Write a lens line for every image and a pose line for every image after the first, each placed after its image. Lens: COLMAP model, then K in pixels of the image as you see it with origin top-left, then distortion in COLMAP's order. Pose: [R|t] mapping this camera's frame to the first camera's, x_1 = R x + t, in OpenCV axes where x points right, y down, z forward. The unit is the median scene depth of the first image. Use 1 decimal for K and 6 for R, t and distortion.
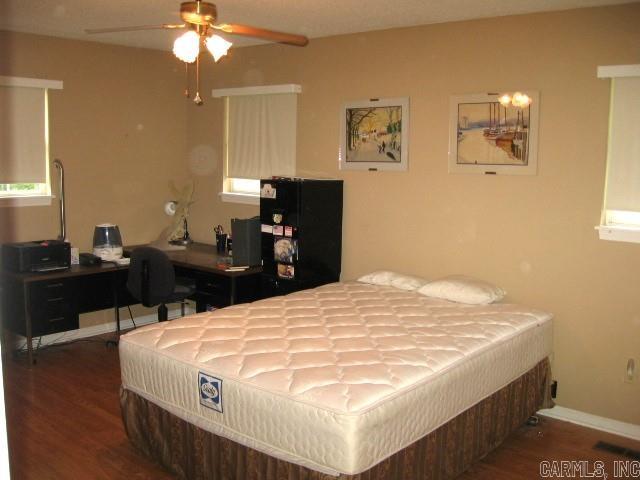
lens RADIAL K [[685.3, 0, 320.0], [0, 685.3, 240.0], [0, 0, 1]] dist [-0.082556, -0.011444]
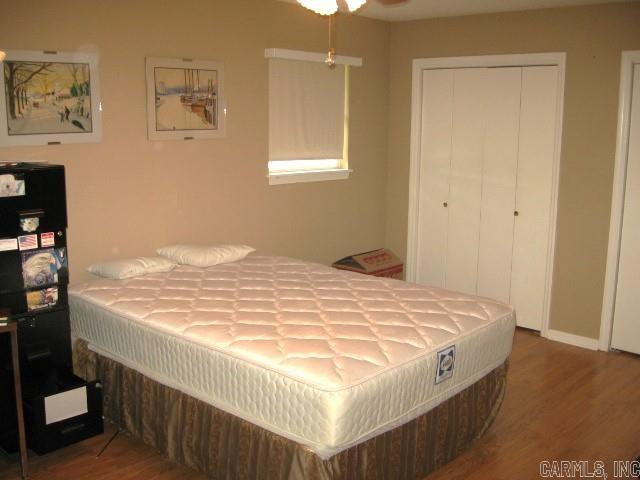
lens RADIAL K [[685.3, 0, 320.0], [0, 685.3, 240.0], [0, 0, 1]] dist [-0.082556, -0.011444]
pose [[0.031388, -0.192186, 0.980857, -0.704300], [0.120281, 0.974935, 0.187176, -0.106345], [-0.992244, 0.112103, 0.053717, 0.693933]]
